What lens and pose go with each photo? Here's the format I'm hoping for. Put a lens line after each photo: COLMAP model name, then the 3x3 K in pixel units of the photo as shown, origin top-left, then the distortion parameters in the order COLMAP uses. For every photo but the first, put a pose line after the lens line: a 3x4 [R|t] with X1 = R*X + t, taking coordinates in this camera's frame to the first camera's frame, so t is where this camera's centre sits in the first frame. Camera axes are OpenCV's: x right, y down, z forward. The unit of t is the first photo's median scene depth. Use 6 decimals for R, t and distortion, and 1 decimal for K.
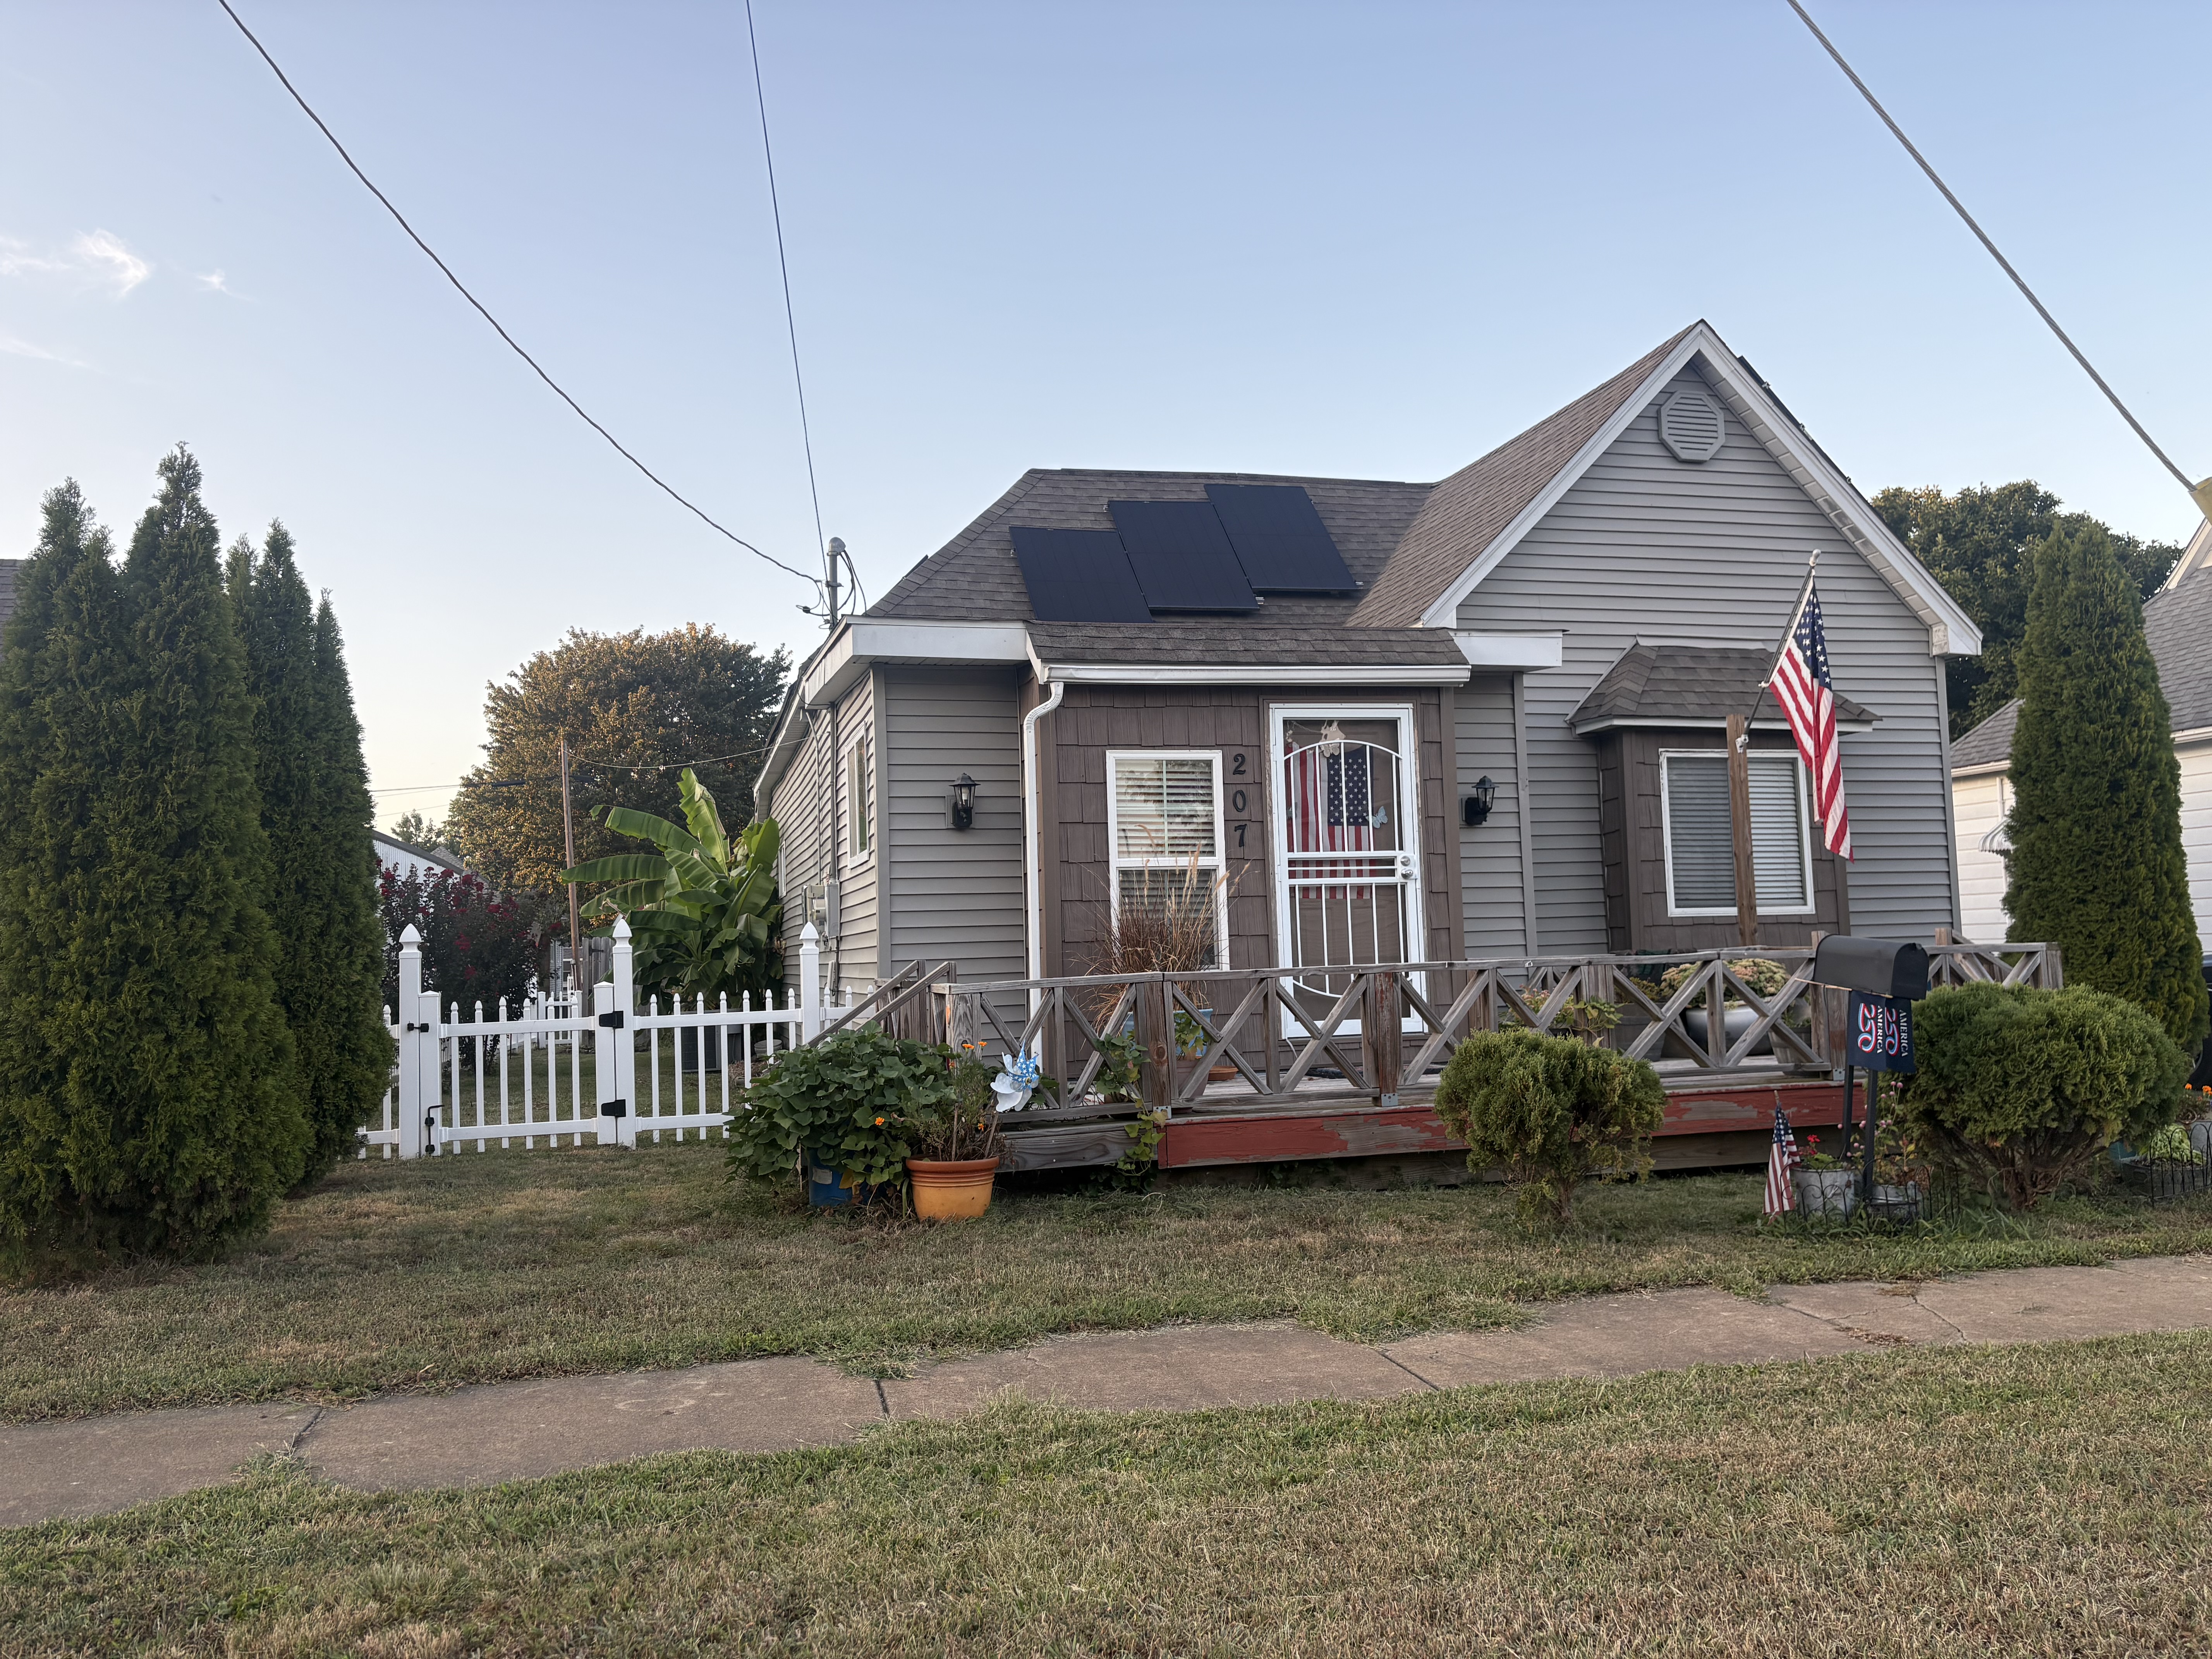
lens RADIAL K [[1743.7, 0, 1106.0], [0, 1743.7, 829.5], [0, 0, 1]] dist [0.103701, -0.147528]
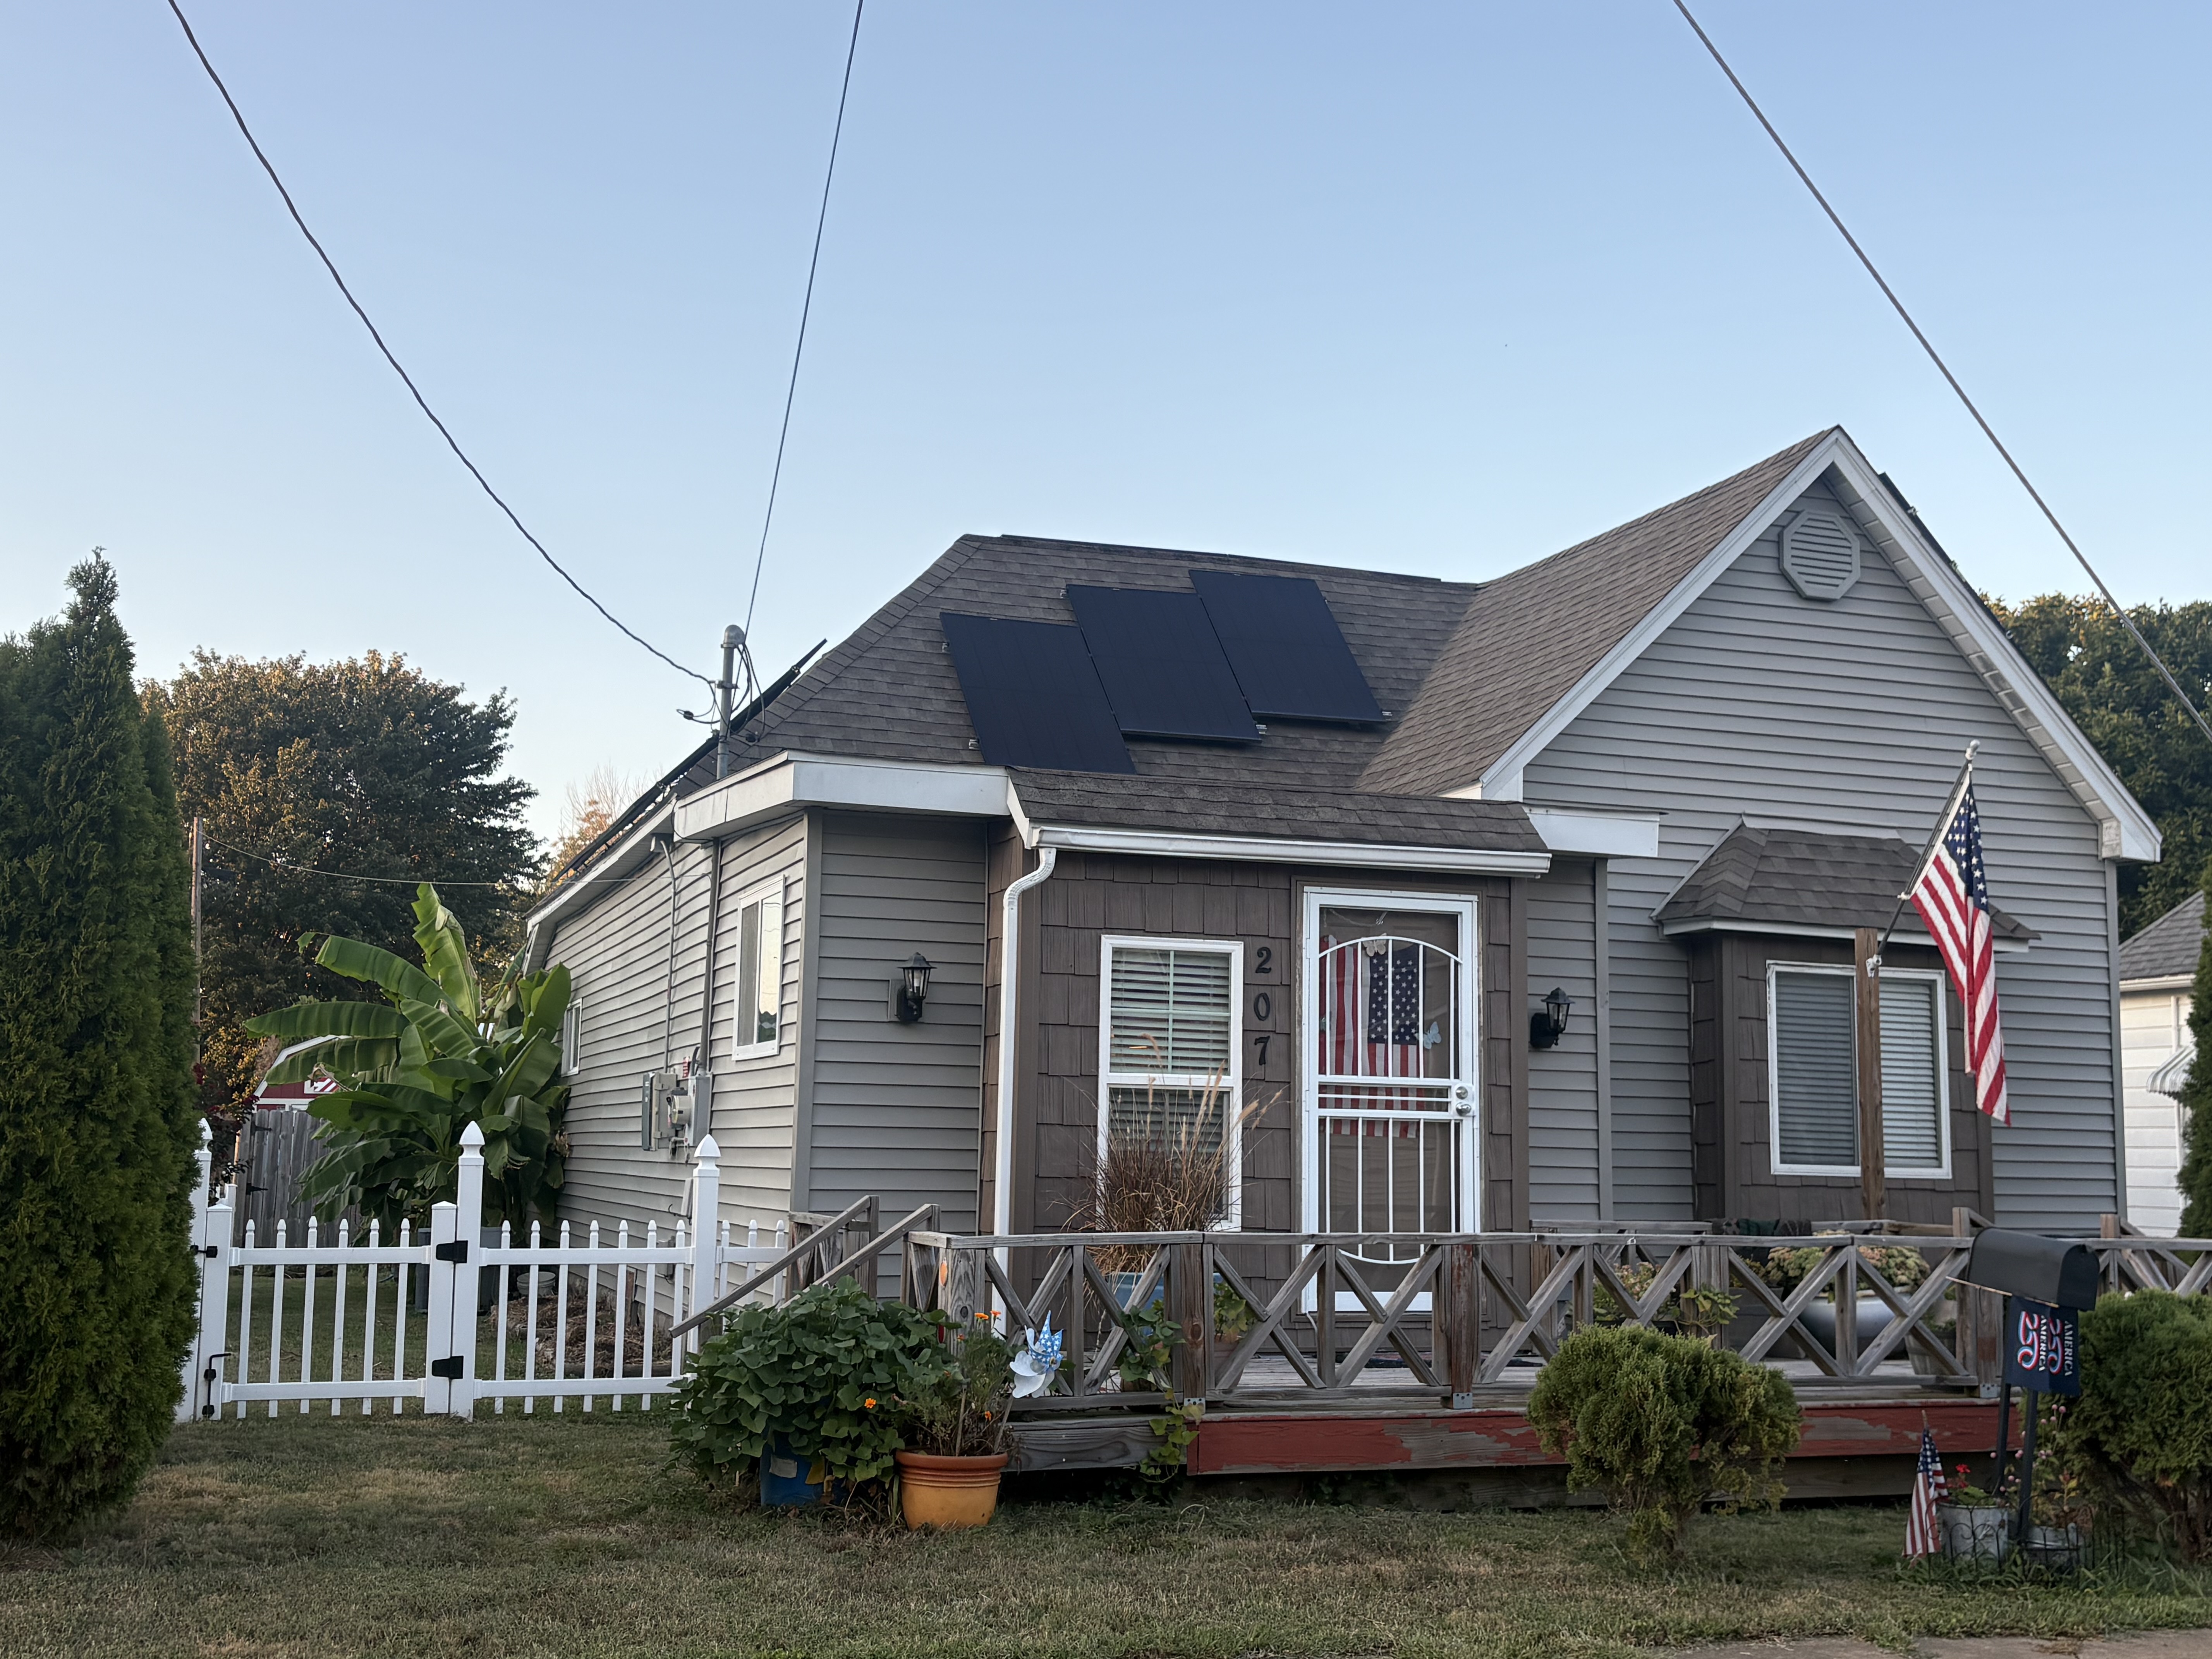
lens RADIAL K [[2564.0, 0, 1106.0], [0, 2564.0, 829.5], [0, 0, 1]] dist [0.123461, -0.282738]
pose [[0.995304, 0.058516, 0.077114, -0.102479], [-0.054429, 0.997052, -0.054083, -0.034429], [-0.080052, 0.049632, 0.995554, -0.184918]]
